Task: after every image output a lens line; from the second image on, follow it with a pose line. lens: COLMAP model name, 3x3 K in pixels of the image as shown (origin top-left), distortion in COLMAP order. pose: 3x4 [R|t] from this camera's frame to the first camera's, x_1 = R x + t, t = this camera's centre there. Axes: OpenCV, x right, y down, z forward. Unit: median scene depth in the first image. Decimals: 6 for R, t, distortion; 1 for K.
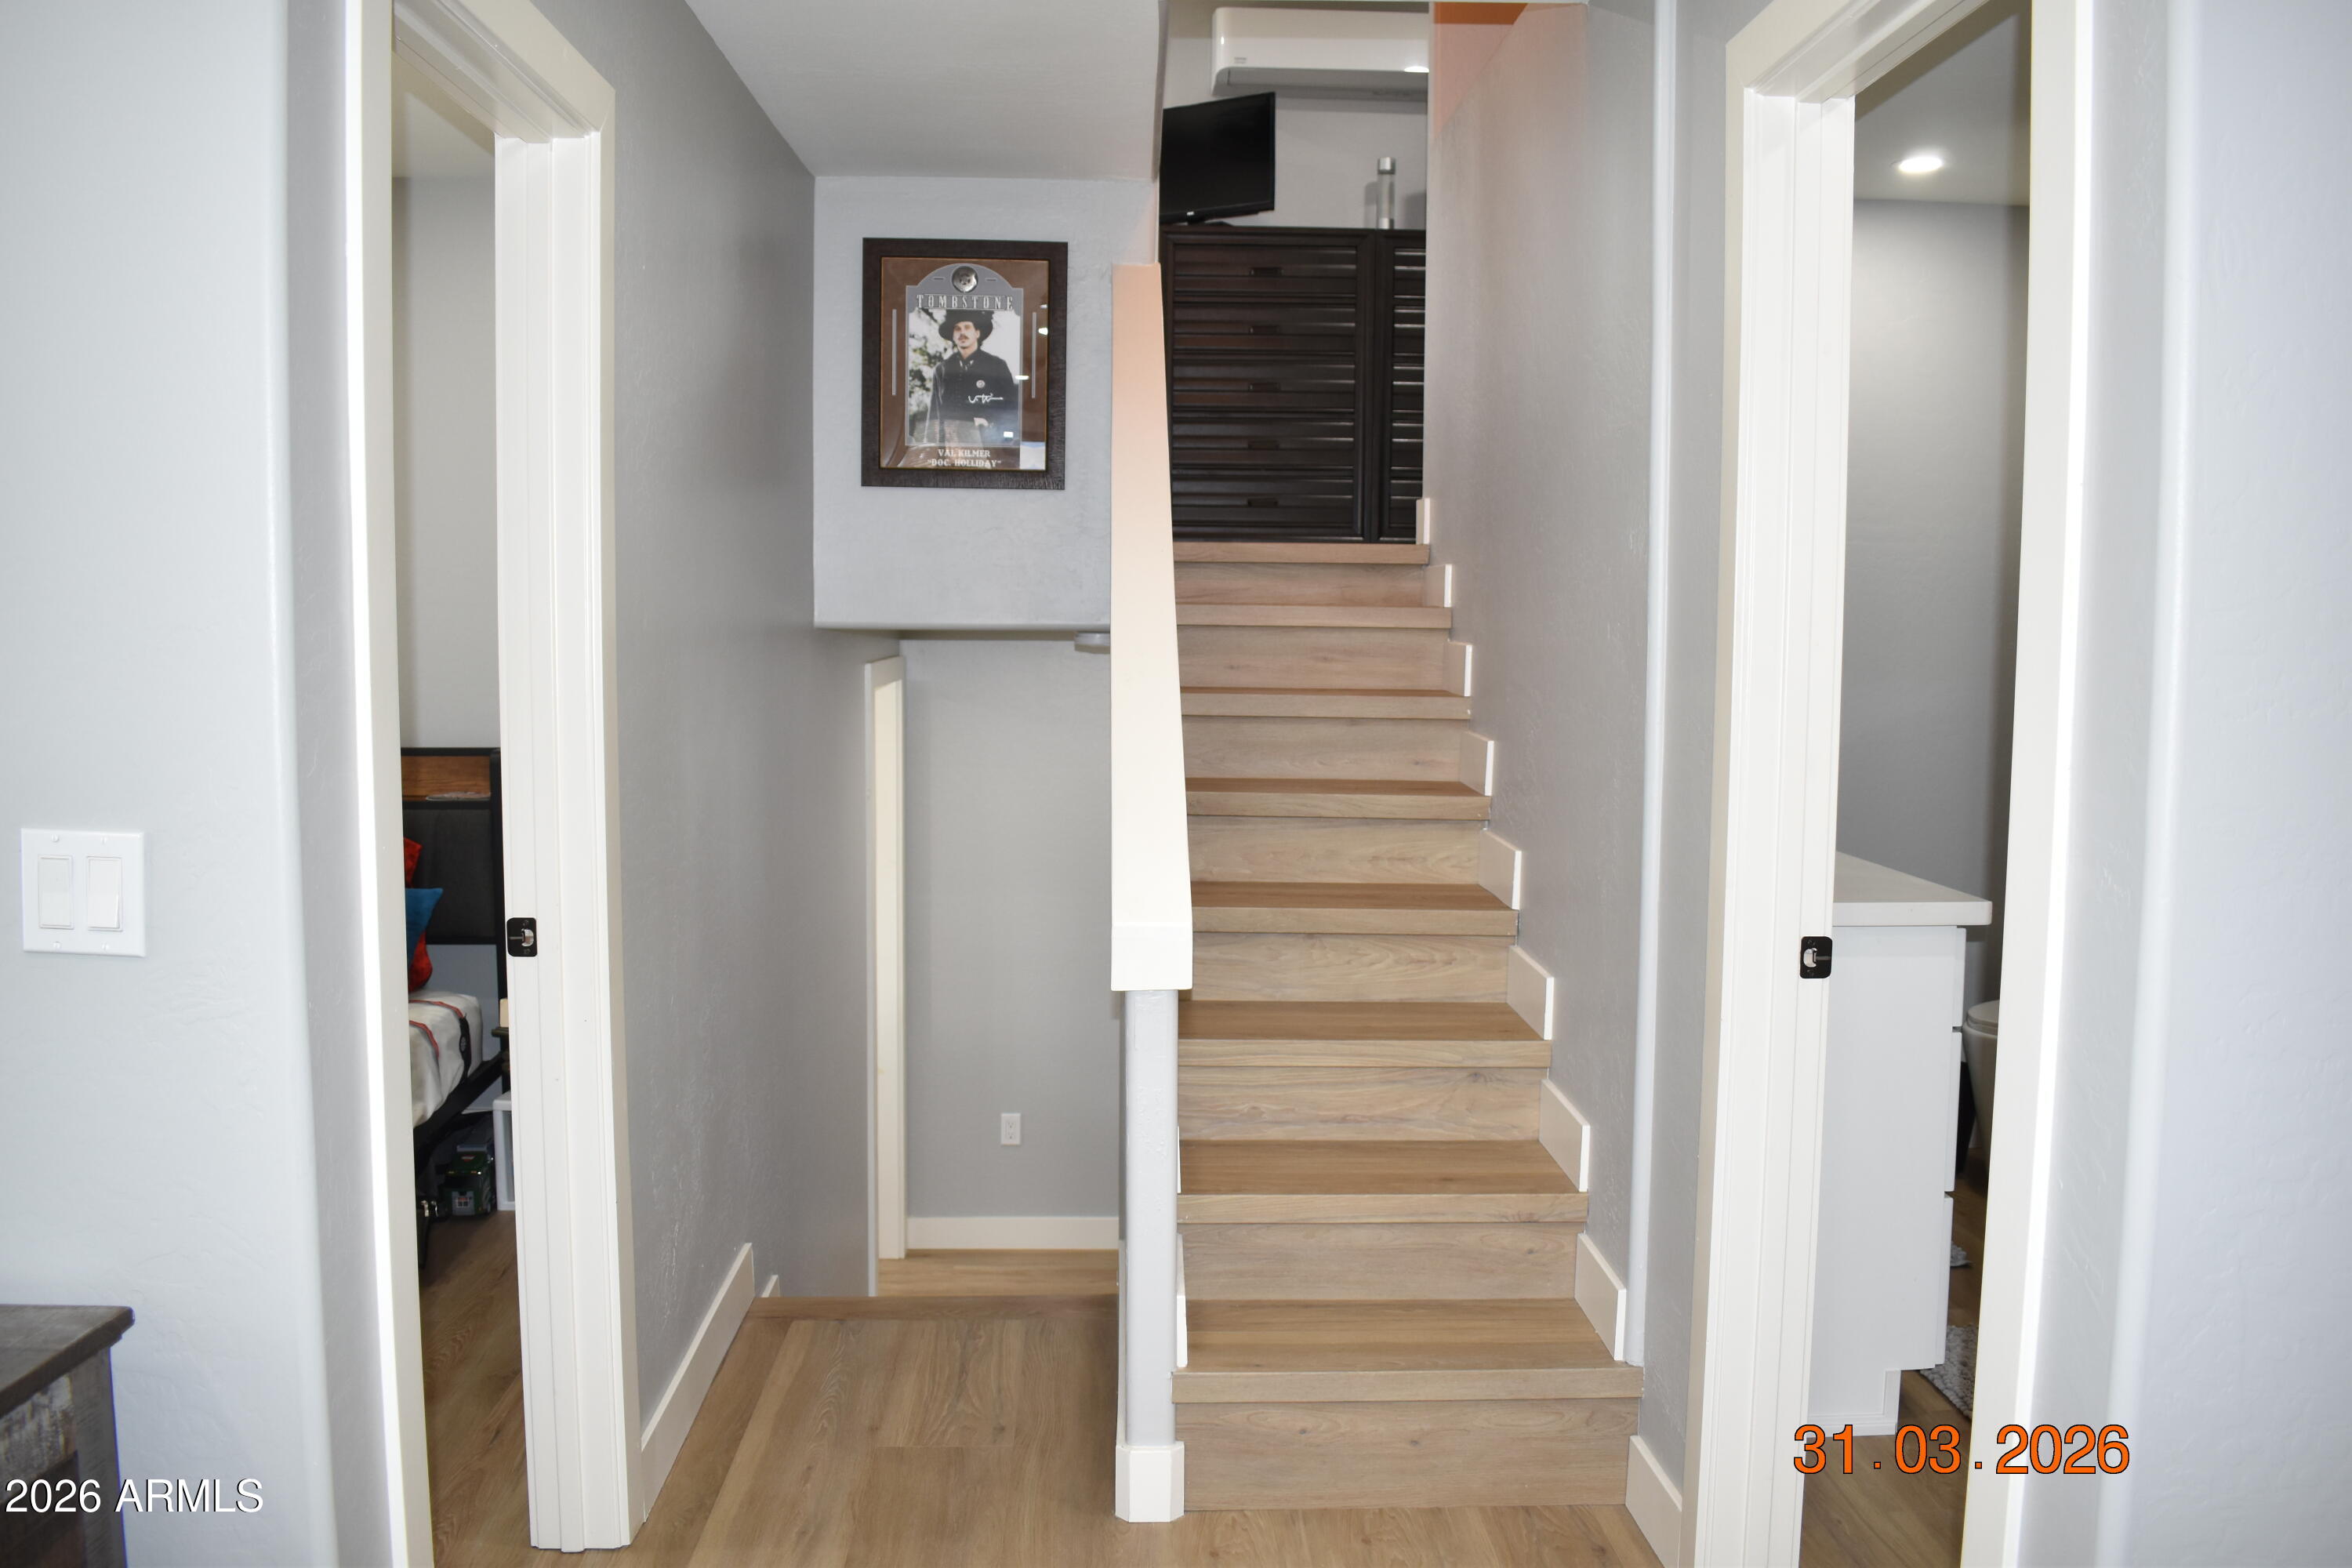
lens RADIAL K [[1927.7, 0, 1170.8], [0, 1927.7, 795.2], [0, 0, 1]] dist [-0.085319, 0.014201]
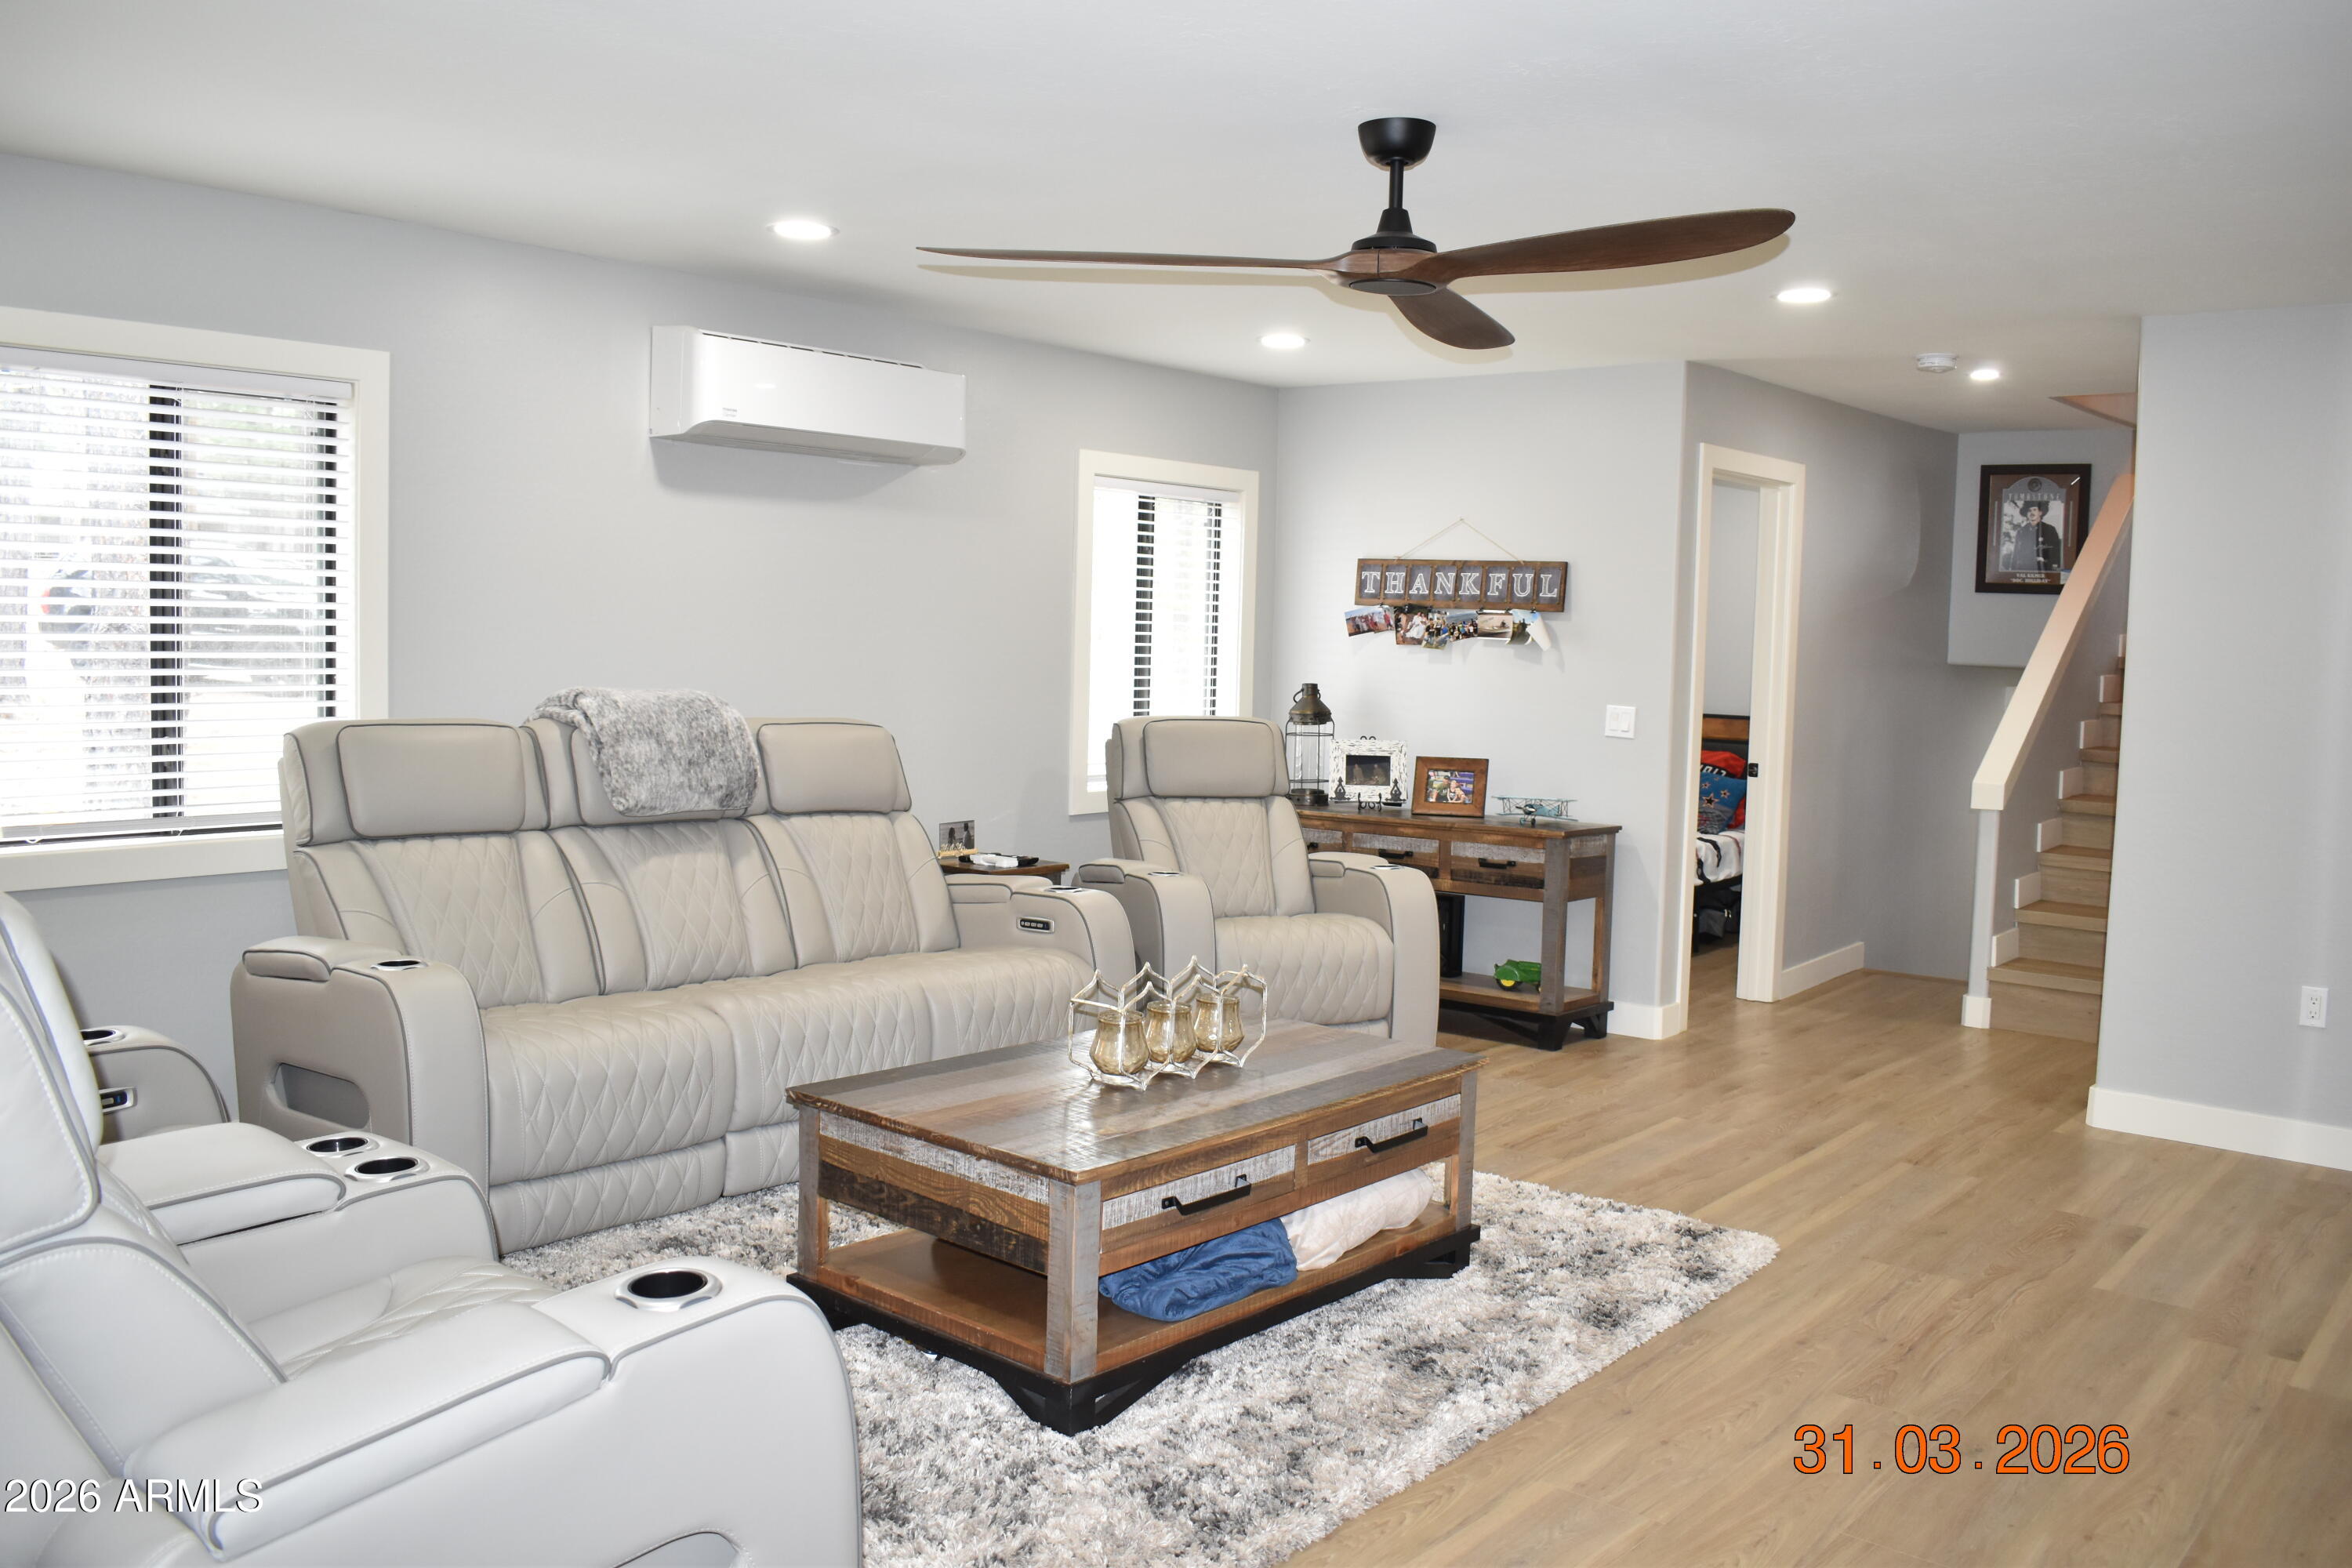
lens RADIAL K [[1927.7, 0, 1170.8], [0, 1927.7, 795.2], [0, 0, 1]] dist [-0.085319, 0.014201]
pose [[0.753166, 0.068897, -0.654213, 0.498796], [-0.080468, 0.996681, 0.012324, 0.085389], [0.652890, 0.043361, 0.756210, -0.976654]]
